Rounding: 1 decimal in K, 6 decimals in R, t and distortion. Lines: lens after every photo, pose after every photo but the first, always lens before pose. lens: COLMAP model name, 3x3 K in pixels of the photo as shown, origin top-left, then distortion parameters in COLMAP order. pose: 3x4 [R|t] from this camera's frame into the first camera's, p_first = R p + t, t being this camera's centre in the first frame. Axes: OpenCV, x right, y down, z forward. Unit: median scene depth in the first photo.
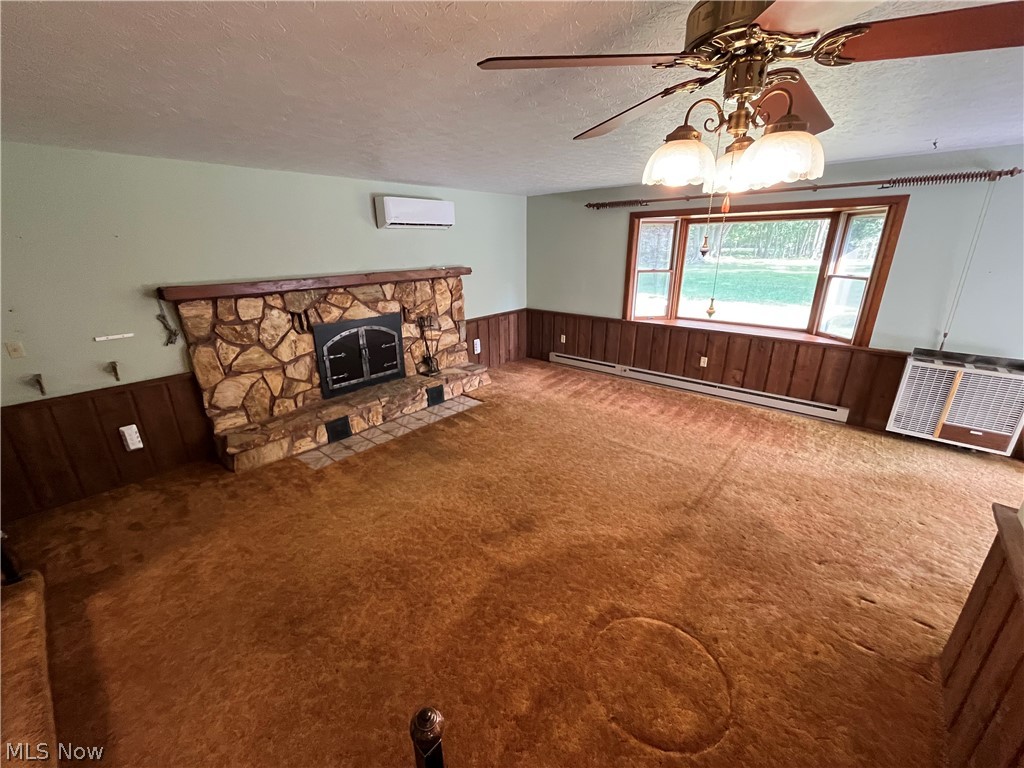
lens RADIAL K [[415.6, 0, 509.2], [0, 415.6, 386.1], [0, 0, 1]] dist [0.000141, -0.000578]
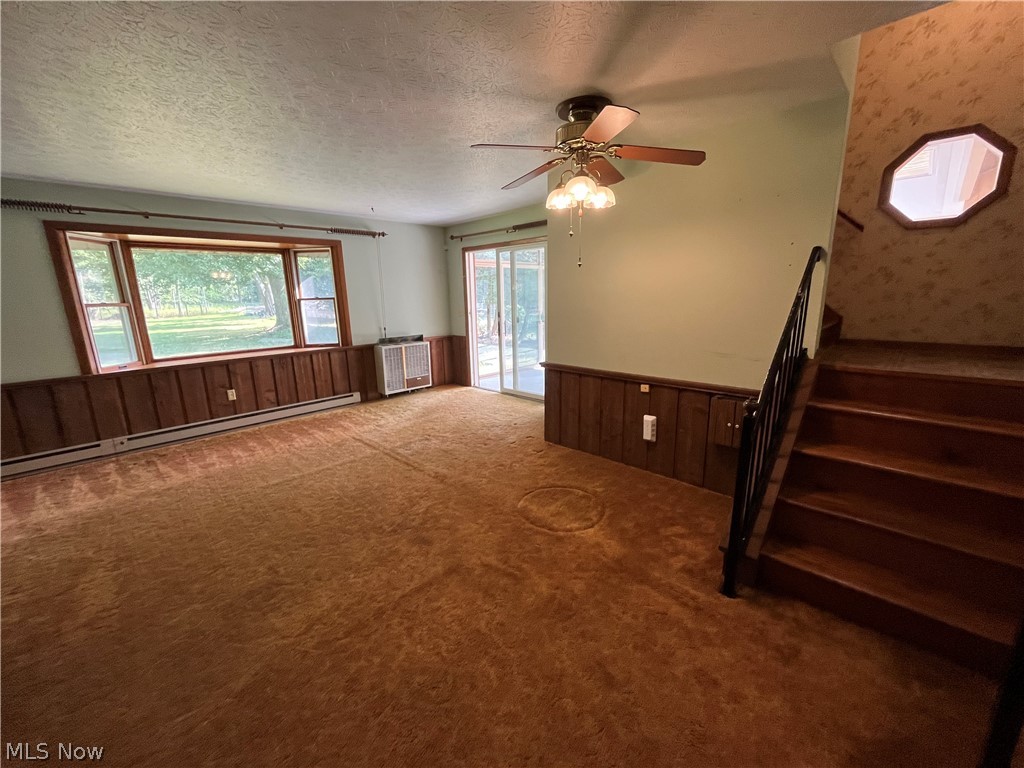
lens RADIAL K [[415.6, 0, 509.7], [0, 415.6, 385.3], [0, 0, 1]] dist [0.000141, -0.000578]
pose [[0.053388, -0.207630, 0.976749, -0.436714], [0.347243, 0.920960, 0.176791, -0.029535], [-0.936254, 0.329731, 0.121266, 0.333579]]
